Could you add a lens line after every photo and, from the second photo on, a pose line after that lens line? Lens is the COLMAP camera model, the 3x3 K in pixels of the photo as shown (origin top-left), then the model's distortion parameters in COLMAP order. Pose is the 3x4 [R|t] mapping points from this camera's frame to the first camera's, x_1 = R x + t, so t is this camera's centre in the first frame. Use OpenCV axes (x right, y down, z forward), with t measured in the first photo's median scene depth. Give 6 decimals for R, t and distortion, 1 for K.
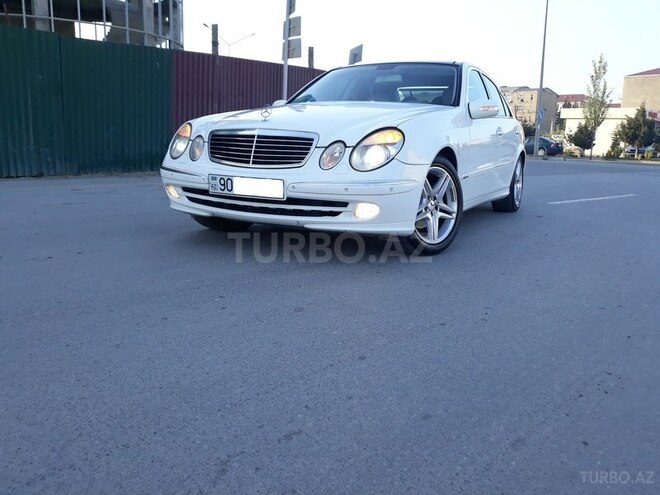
lens RADIAL K [[558.9, 0, 330.0], [0, 558.9, 247.5], [0, 0, 1]] dist [0.022421, -0.010072]
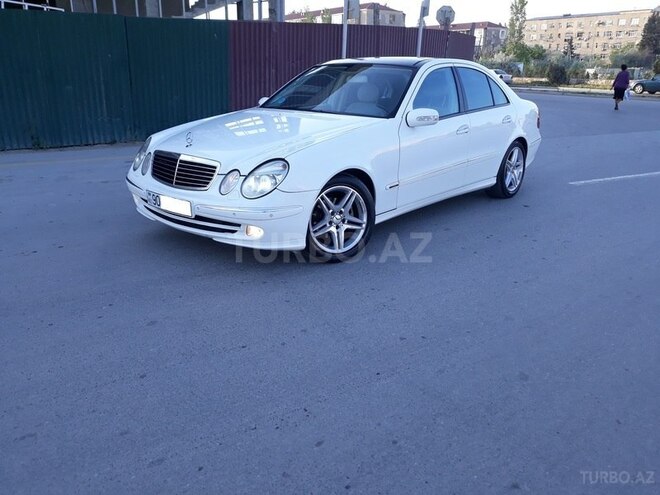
lens RADIAL K [[558.9, 0, 330.0], [0, 558.9, 247.5], [0, 0, 1]] dist [0.022421, -0.010072]
pose [[0.975009, 0.054442, -0.215393, 0.427380], [-0.028594, 0.992198, 0.121347, -0.160504], [0.220319, -0.112155, 0.968959, -0.102344]]
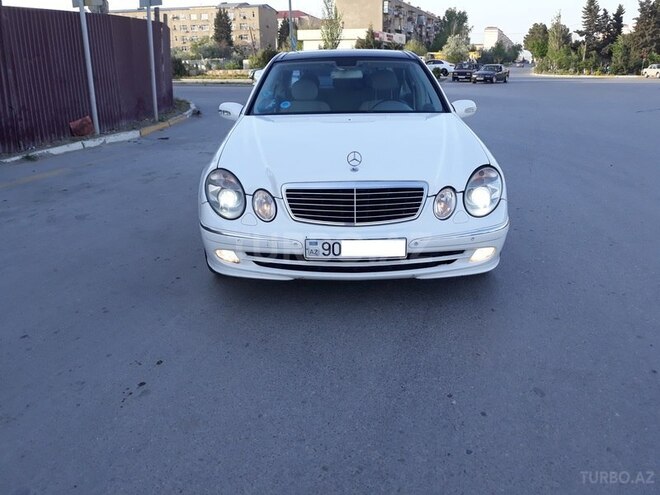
lens RADIAL K [[558.9, 0, 330.0], [0, 558.9, 247.5], [0, 0, 1]] dist [0.022421, -0.010072]
pose [[0.887658, -0.187551, 0.420580, -0.532020], [0.127995, 0.977802, 0.165896, -0.248896], [-0.442357, -0.093427, 0.891959, 0.201762]]
